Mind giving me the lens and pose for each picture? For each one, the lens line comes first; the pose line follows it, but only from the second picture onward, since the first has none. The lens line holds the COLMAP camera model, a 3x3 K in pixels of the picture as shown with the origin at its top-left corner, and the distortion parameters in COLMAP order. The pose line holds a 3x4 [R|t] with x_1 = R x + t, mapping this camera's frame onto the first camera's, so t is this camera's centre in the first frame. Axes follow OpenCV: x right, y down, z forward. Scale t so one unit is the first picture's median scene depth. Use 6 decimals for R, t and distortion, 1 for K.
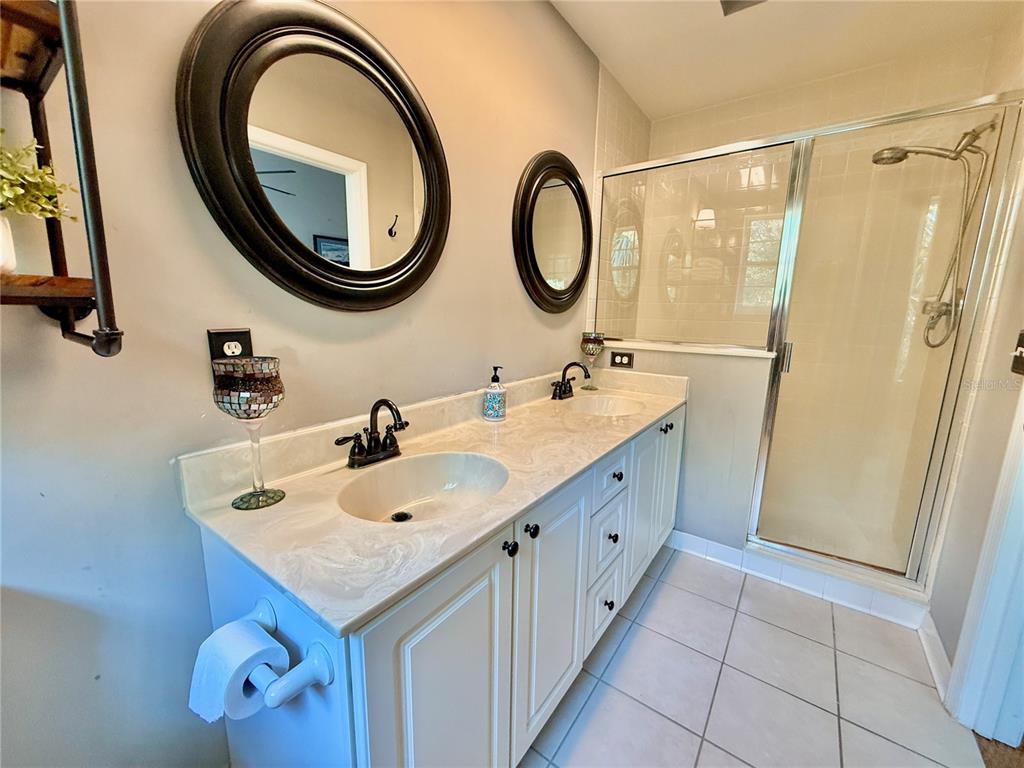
lens RADIAL K [[407.6, 0, 511.0], [0, 407.6, 385.2], [0, 0, 1]] dist [-0.000037, 0.000086]
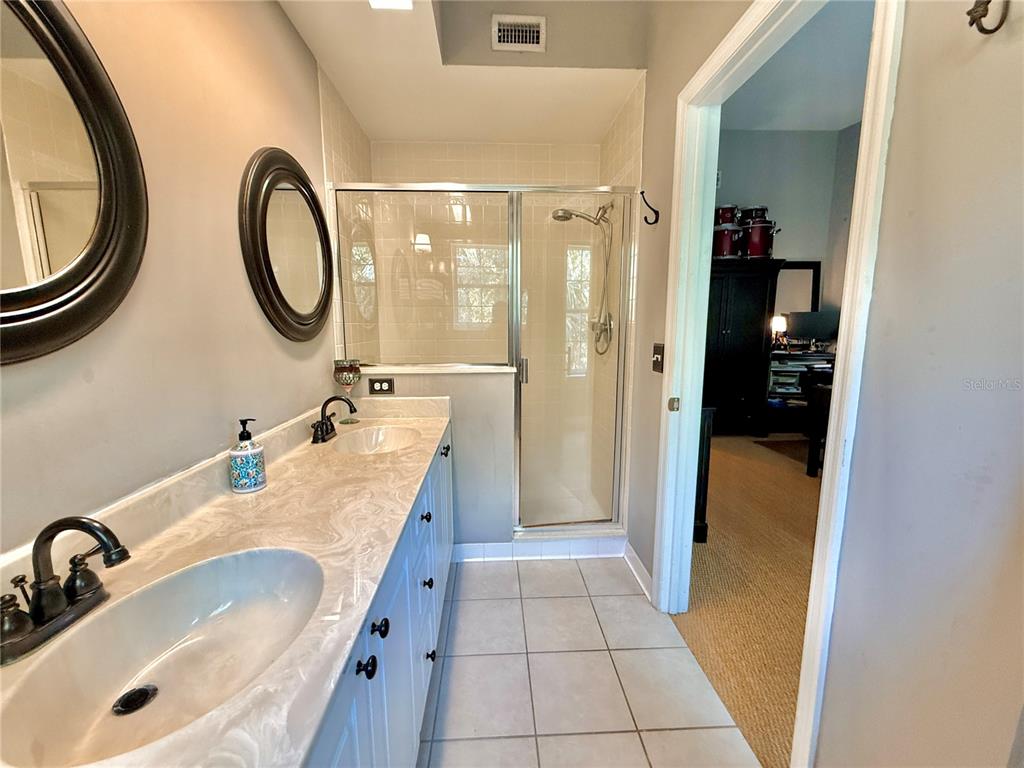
lens RADIAL K [[407.6, 0, 511.0], [0, 407.6, 385.2], [0, 0, 1]] dist [-0.000037, 0.000086]
pose [[0.780048, -0.109064, 0.616141, -0.108516], [0.129199, 0.991547, 0.011947, -0.053410], [-0.612236, 0.070286, 0.787545, 0.103134]]
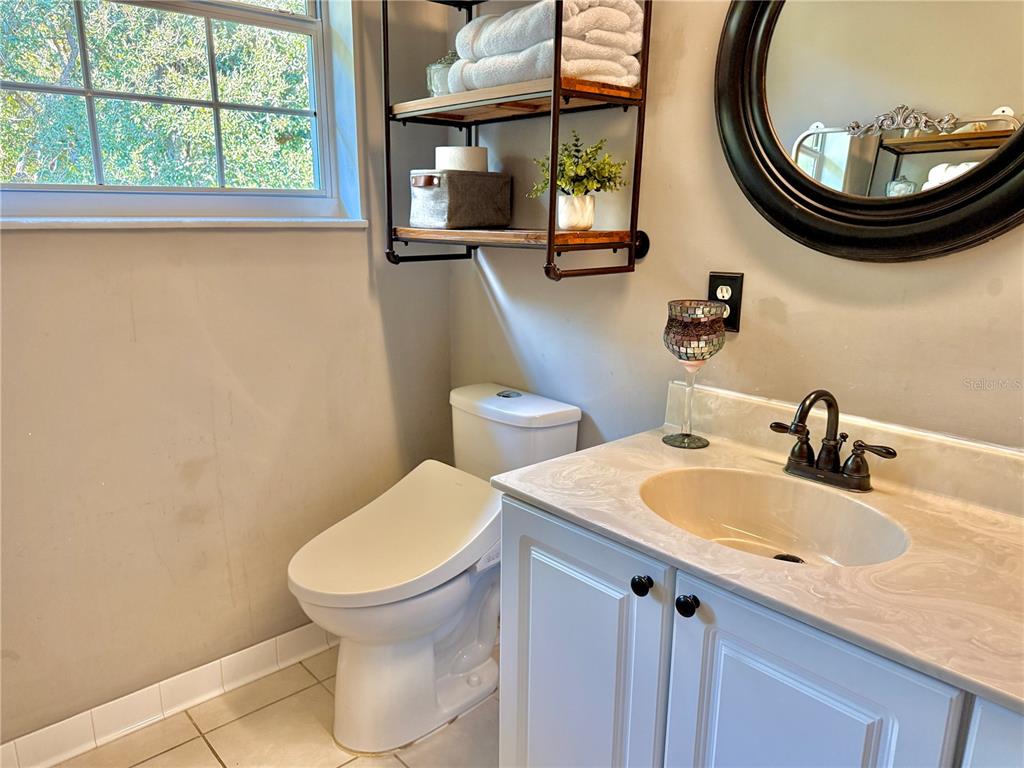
lens RADIAL K [[731.0, 0, 517.2], [0, 731.0, 383.3], [0, 0, 1]] dist [0.087675, -0.113785]
pose [[-0.195736, 0.204107, -0.959181, 0.670989], [-0.190933, 0.951451, 0.241425, -0.123517], [0.961890, 0.230395, -0.147263, 0.475658]]
